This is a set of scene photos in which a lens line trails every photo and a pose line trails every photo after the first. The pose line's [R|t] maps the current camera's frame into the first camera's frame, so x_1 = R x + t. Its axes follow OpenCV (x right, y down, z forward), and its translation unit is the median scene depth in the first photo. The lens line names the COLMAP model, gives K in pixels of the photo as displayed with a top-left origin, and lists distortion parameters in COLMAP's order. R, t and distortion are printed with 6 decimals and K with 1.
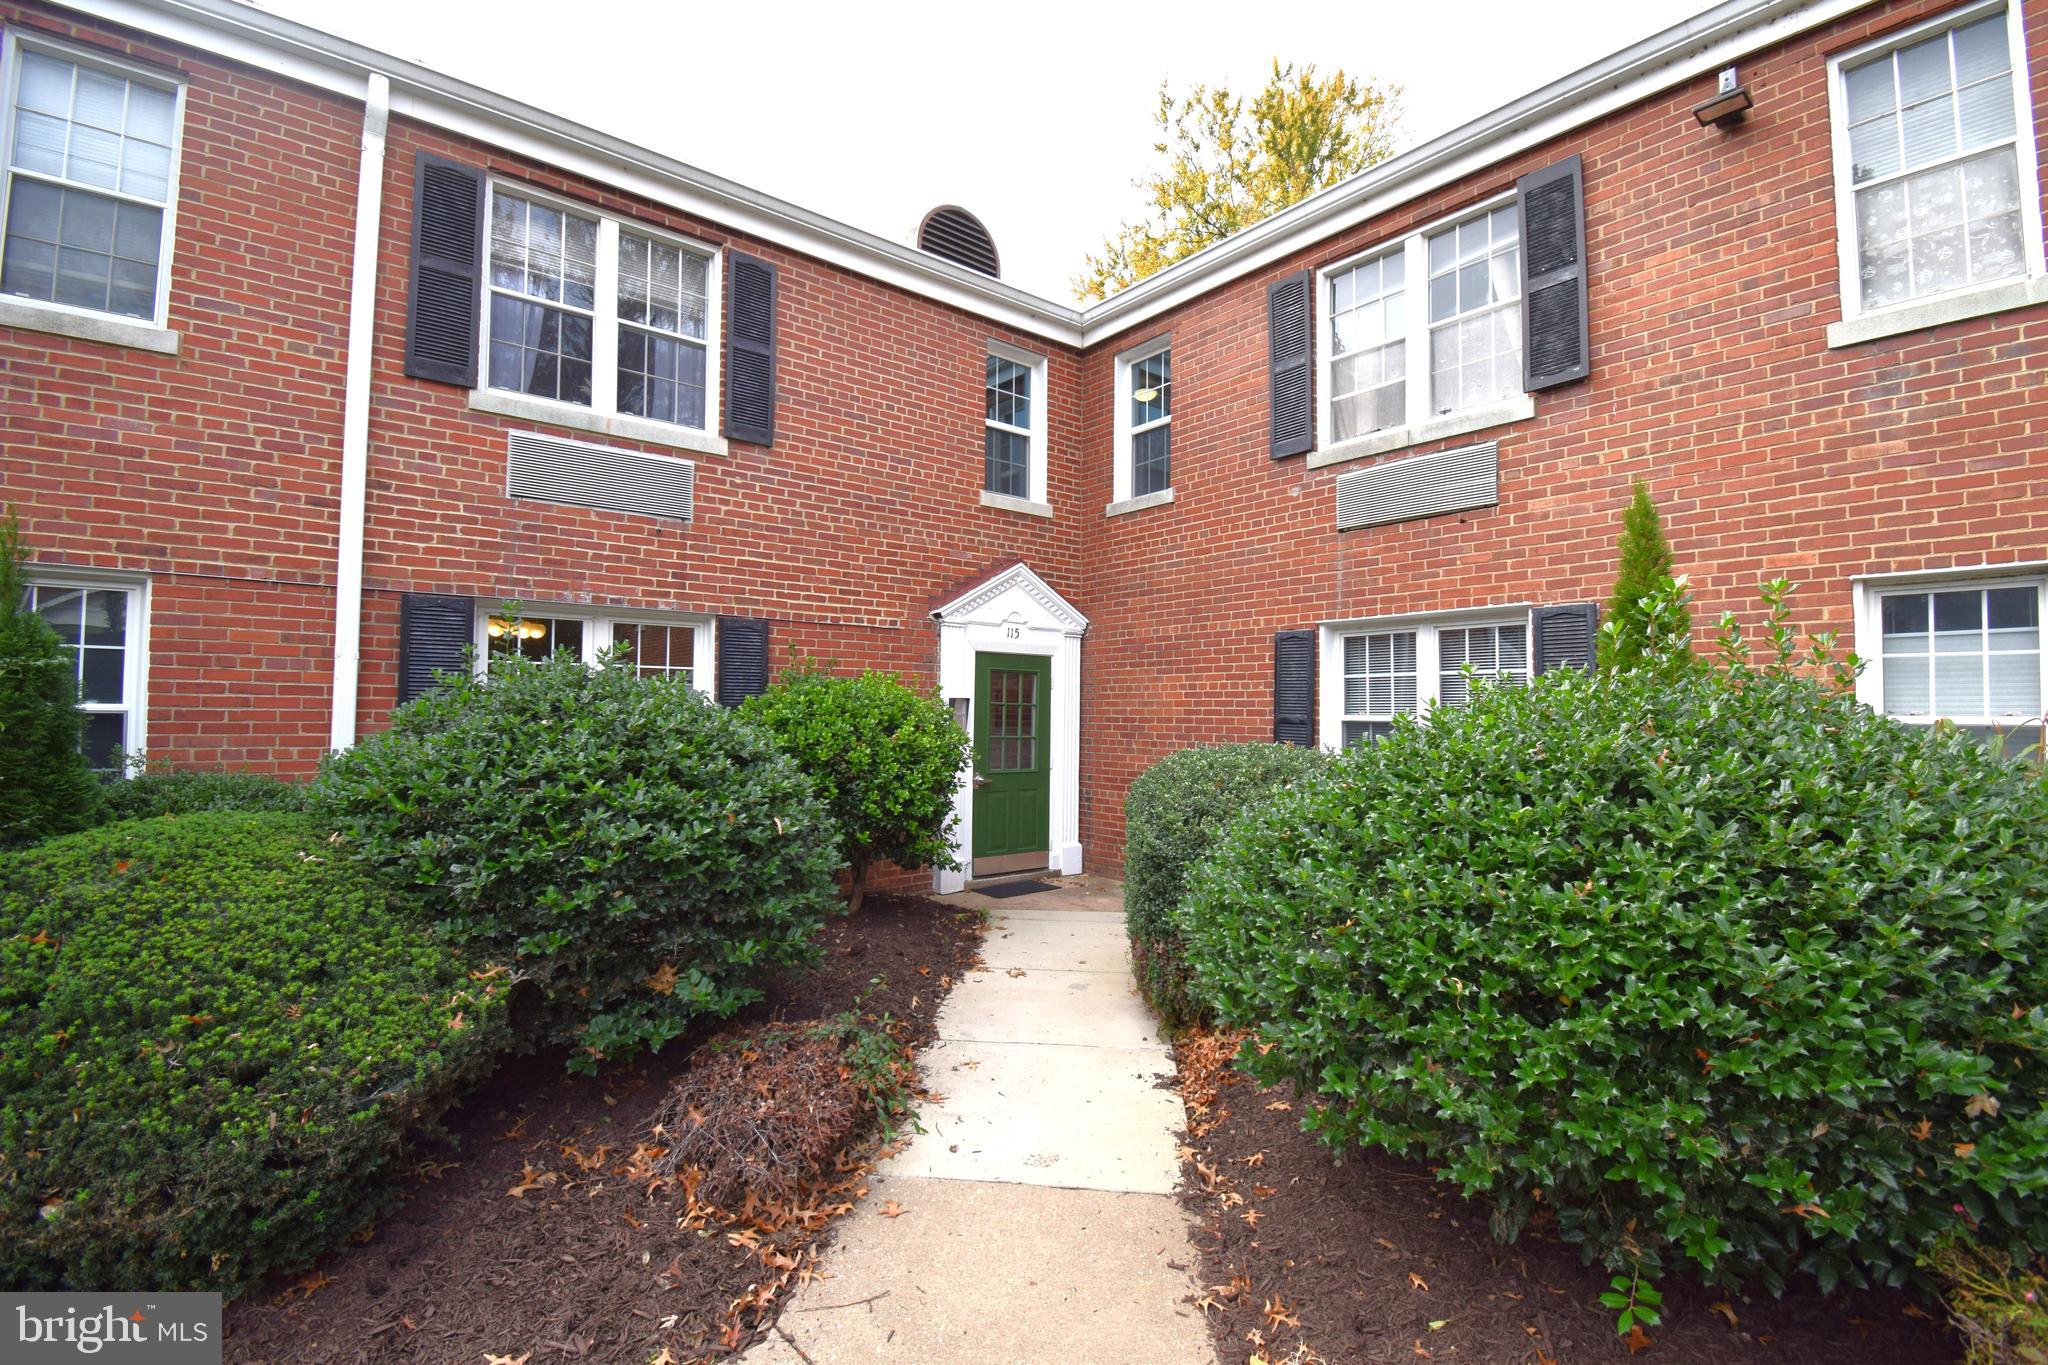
lens RADIAL K [[901.8, 0, 1031.3], [0, 901.8, 681.1], [0, 0, 1]] dist [0.022324, -0.027486]
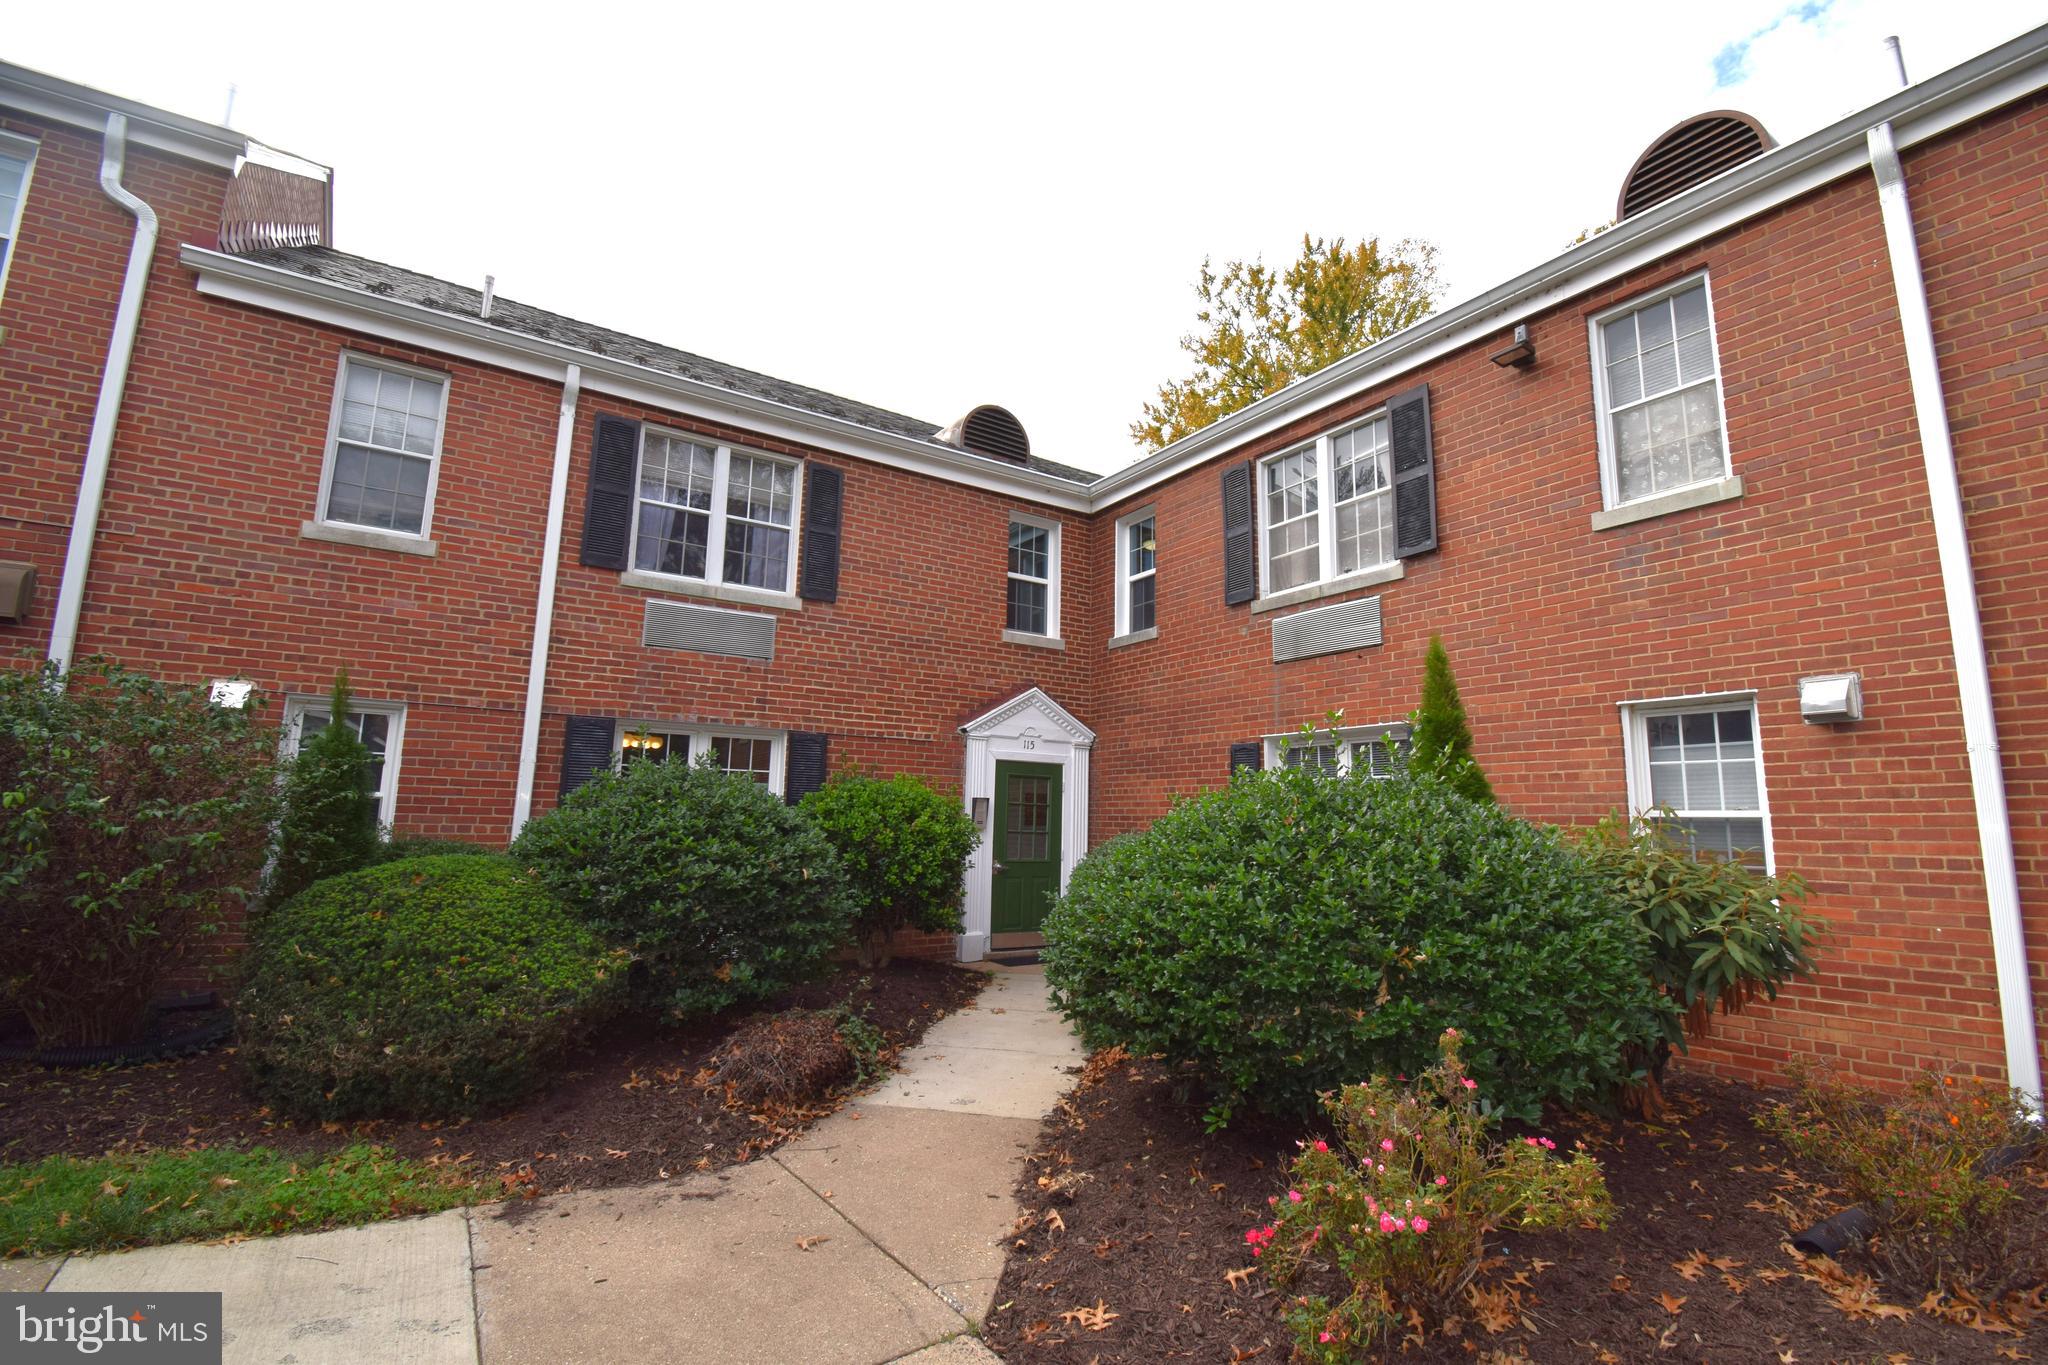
lens RADIAL K [[901.8, 0, 1031.3], [0, 901.8, 681.1], [0, 0, 1]] dist [0.022324, -0.027486]
pose [[0.994557, -0.005401, -0.104051, 0.175644], [-0.007523, 0.992326, -0.123421, 0.018522], [0.103919, 0.123532, 0.986884, -0.332835]]
